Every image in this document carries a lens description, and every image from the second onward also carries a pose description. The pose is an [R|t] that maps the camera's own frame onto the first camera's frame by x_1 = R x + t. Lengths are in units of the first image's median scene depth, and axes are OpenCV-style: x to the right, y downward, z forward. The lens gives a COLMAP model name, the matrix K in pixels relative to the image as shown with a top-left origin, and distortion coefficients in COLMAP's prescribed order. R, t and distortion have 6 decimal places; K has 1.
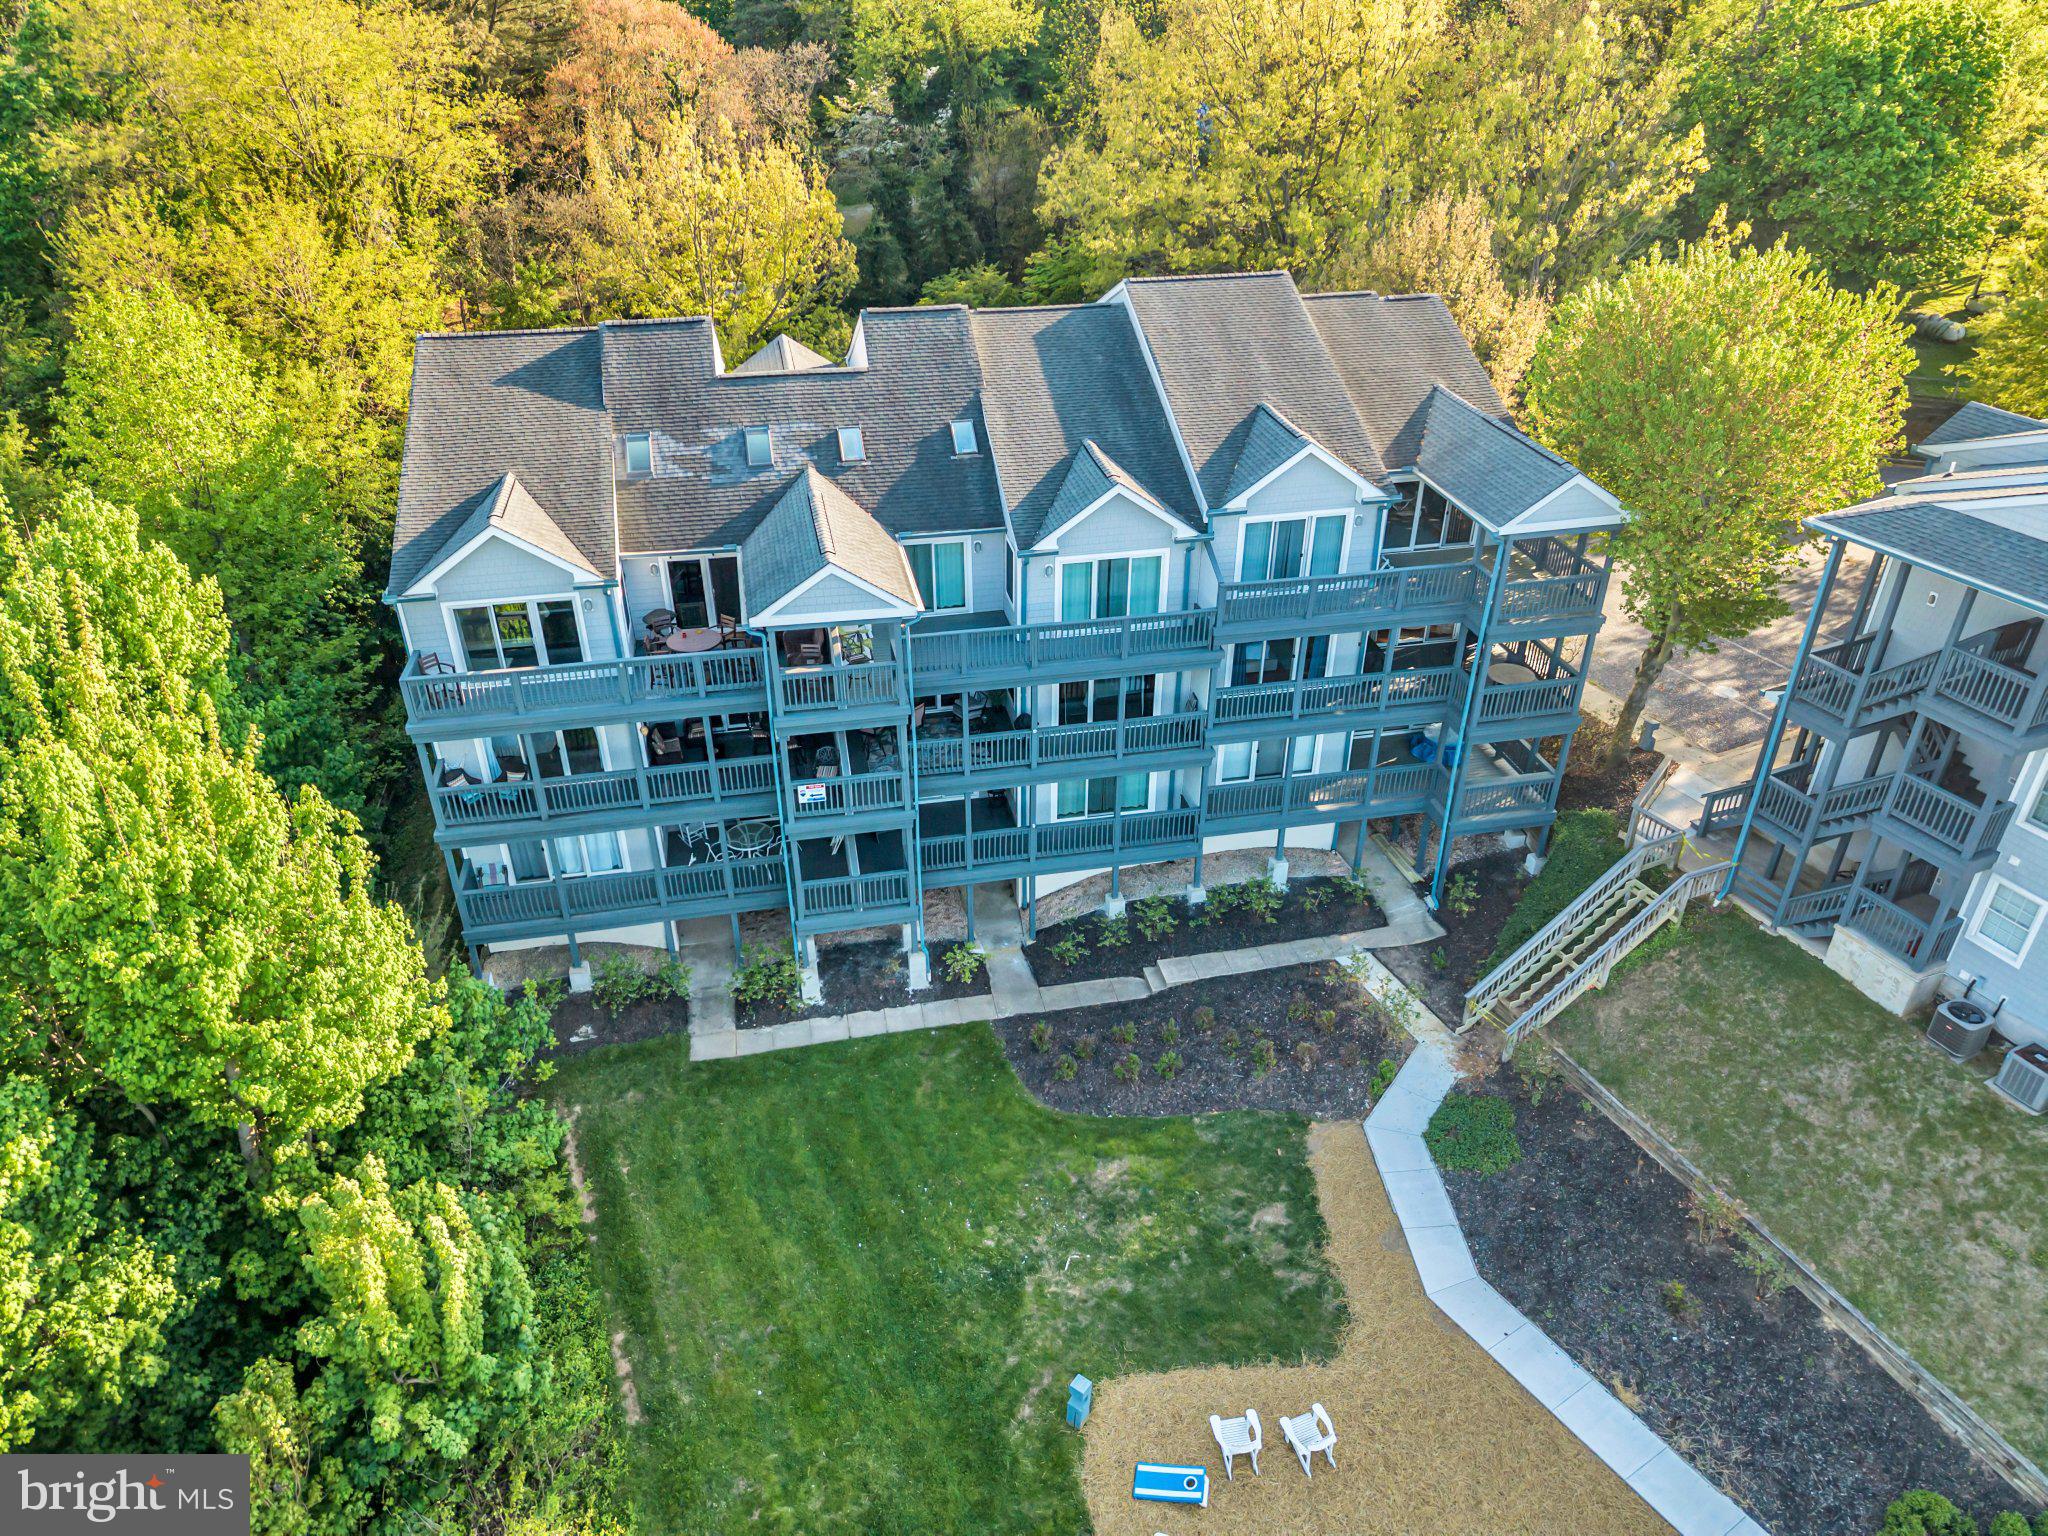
lens RADIAL K [[1385.3, 0, 1024.0], [0, 1385.3, 768.0], [0, 0, 1]] dist [-0.001141, -0.000171]
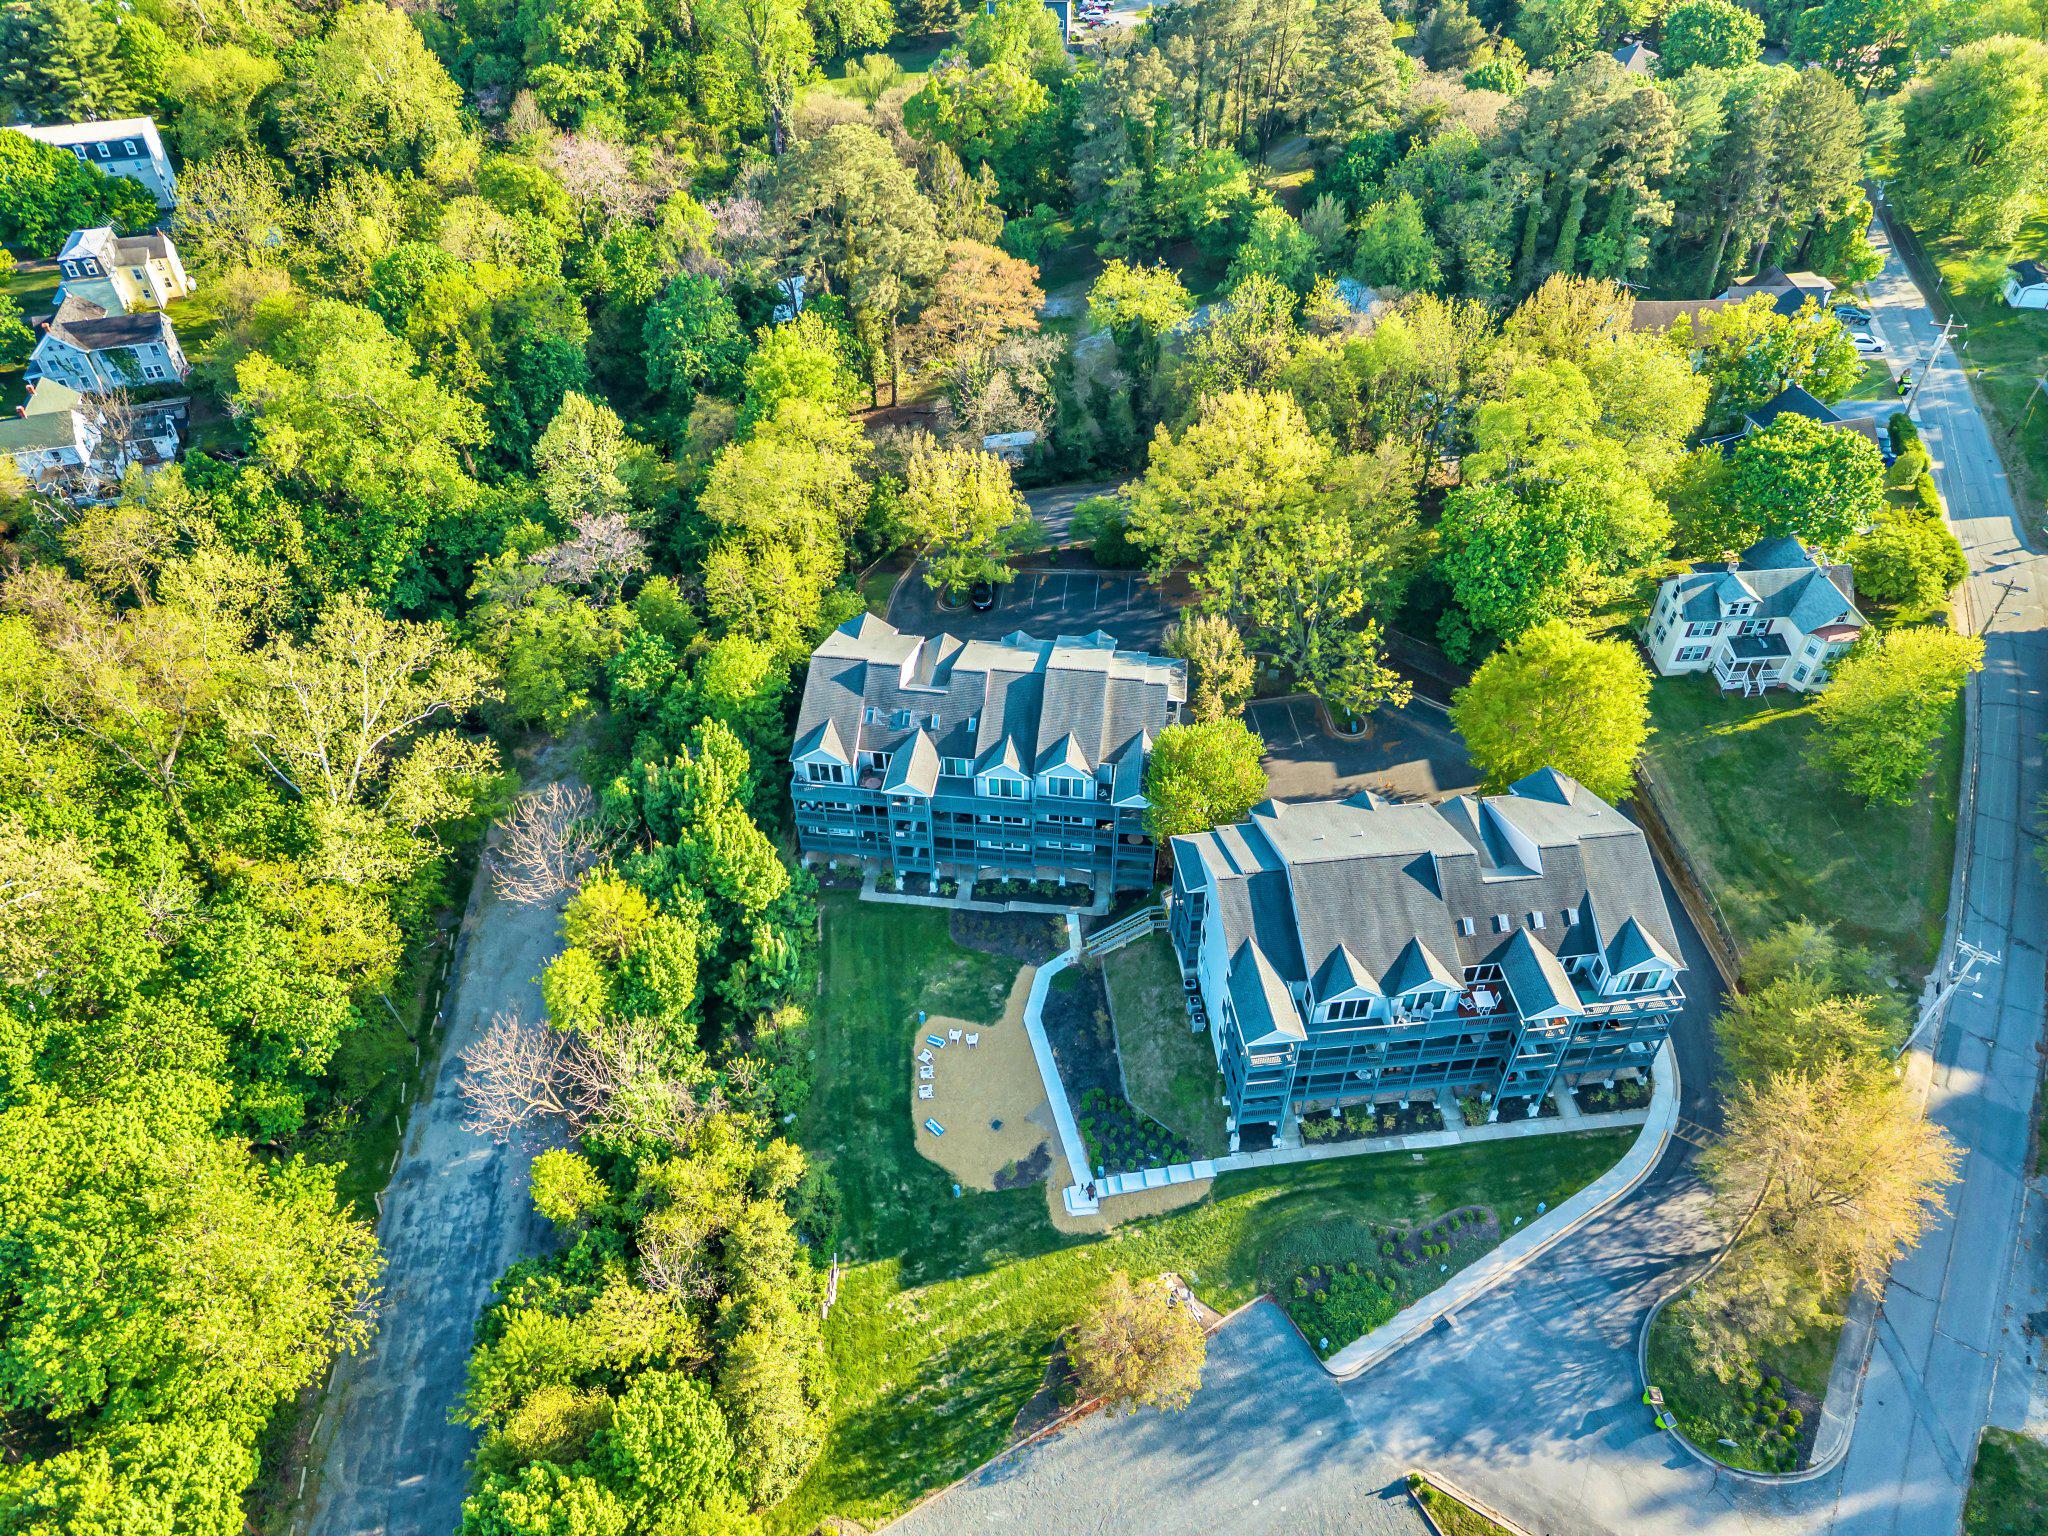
lens RADIAL K [[1385.3, 0, 1024.0], [0, 1385.3, 768.0], [0, 0, 1]] dist [-0.001141, -0.000171]
pose [[0.945349, 0.214477, -0.245591, 0.885479], [-0.157931, 0.960150, 0.230584, -0.924561], [0.285260, -0.179196, 0.941550, -1.961602]]
